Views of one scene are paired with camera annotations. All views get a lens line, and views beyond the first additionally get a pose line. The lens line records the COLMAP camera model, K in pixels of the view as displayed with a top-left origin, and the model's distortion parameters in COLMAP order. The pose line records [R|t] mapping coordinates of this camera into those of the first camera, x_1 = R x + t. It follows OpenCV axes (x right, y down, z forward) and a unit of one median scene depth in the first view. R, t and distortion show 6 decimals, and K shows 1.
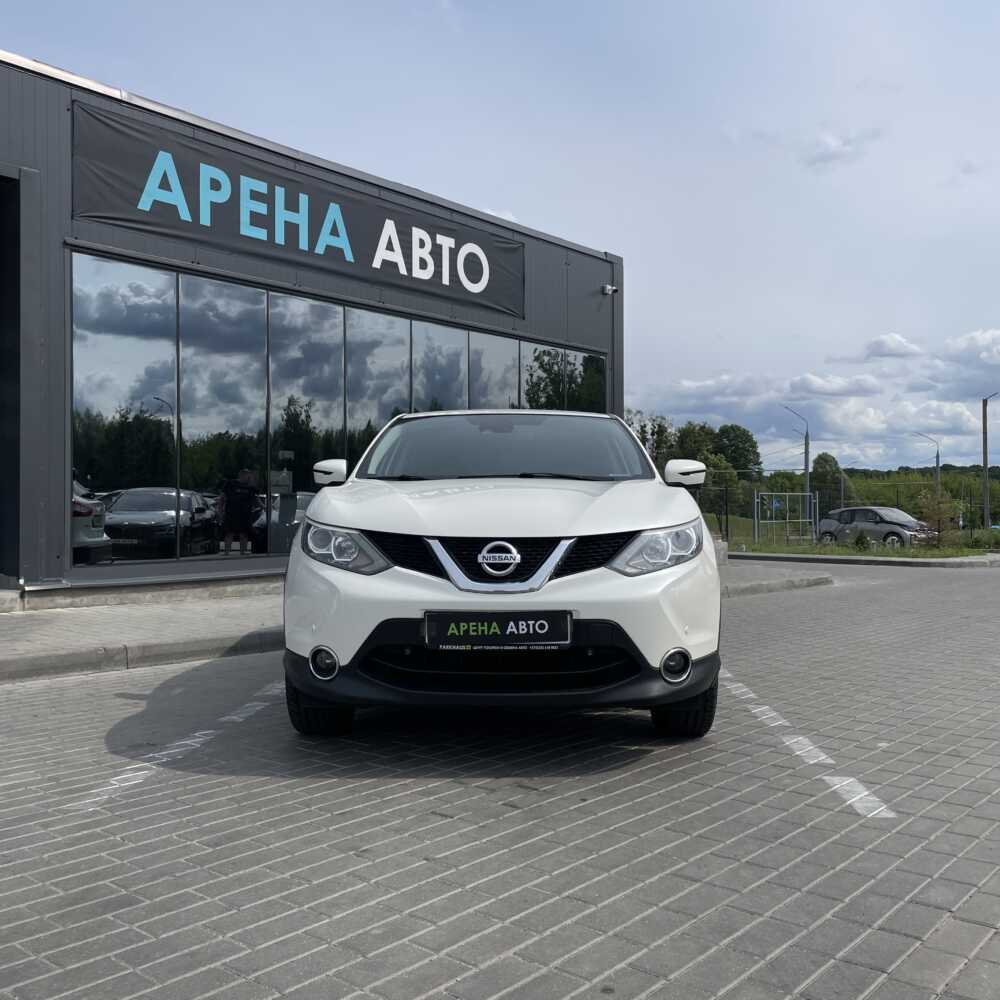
lens RADIAL K [[992.3, 0, 503.6], [0, 992.3, 494.4], [0, 0, 1]] dist [0.045020, 0.000000]
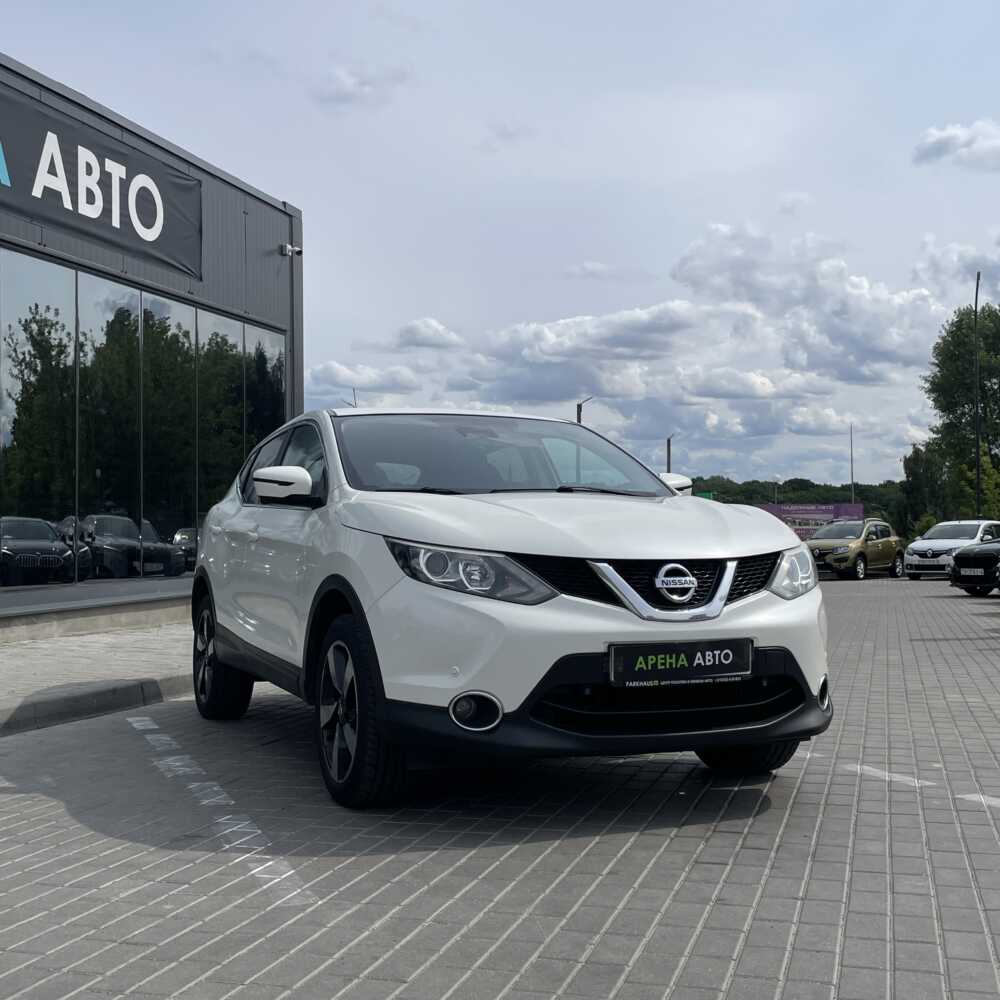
lens RADIAL K [[1297.0, 0, 499.6], [0, 1297.0, 501.5], [0, 0, 1]] dist [0.035097, 0.000000]
pose [[0.917458, 0.007199, 0.397768, -0.257145], [-0.004087, 0.999954, -0.008669, 0.000932], [-0.397812, 0.006328, 0.917445, -0.004703]]
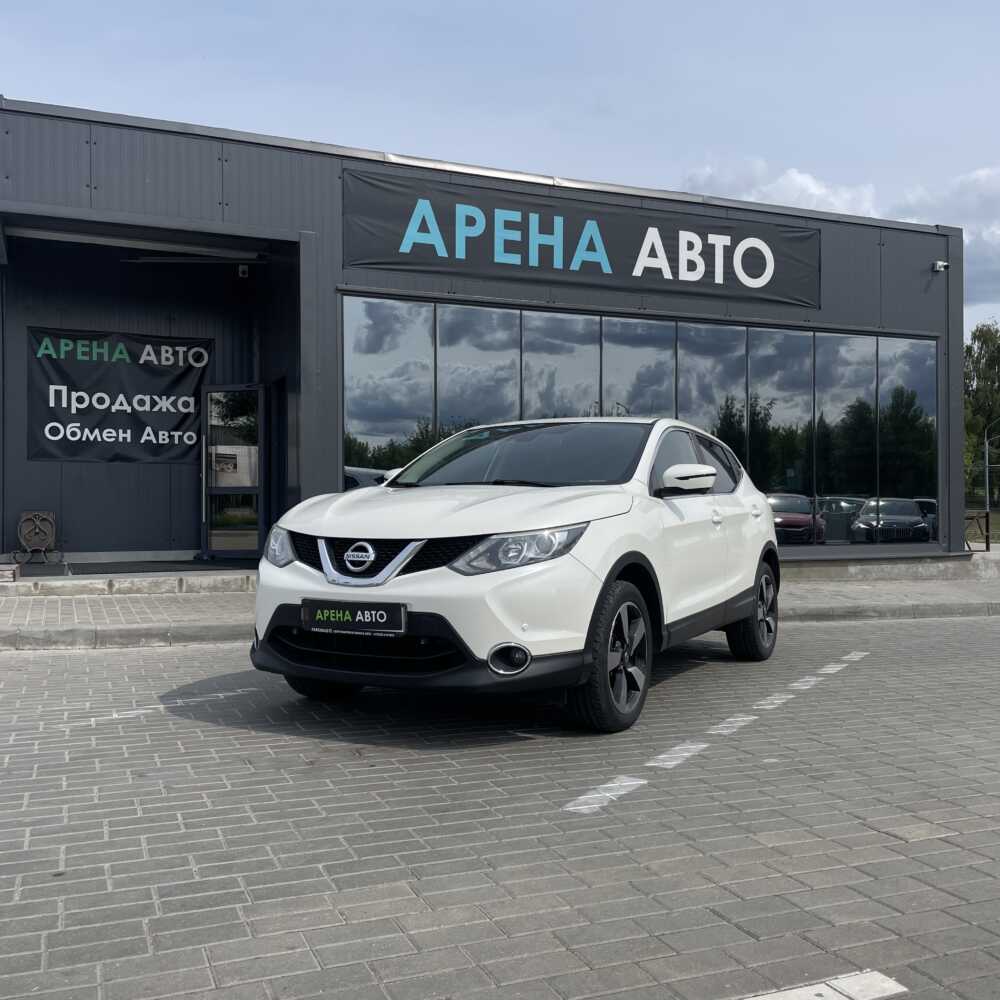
lens RADIAL K [[992.3, 0, 500.3], [0, 992.3, 507.0], [0, 0, 1]] dist [0.045020, 0.000000]
pose [[0.892698, 0.000867, -0.450655, 0.278291], [0.005483, 0.999903, 0.012784, -0.003039], [0.450622, -0.013883, 0.892607, 0.015156]]
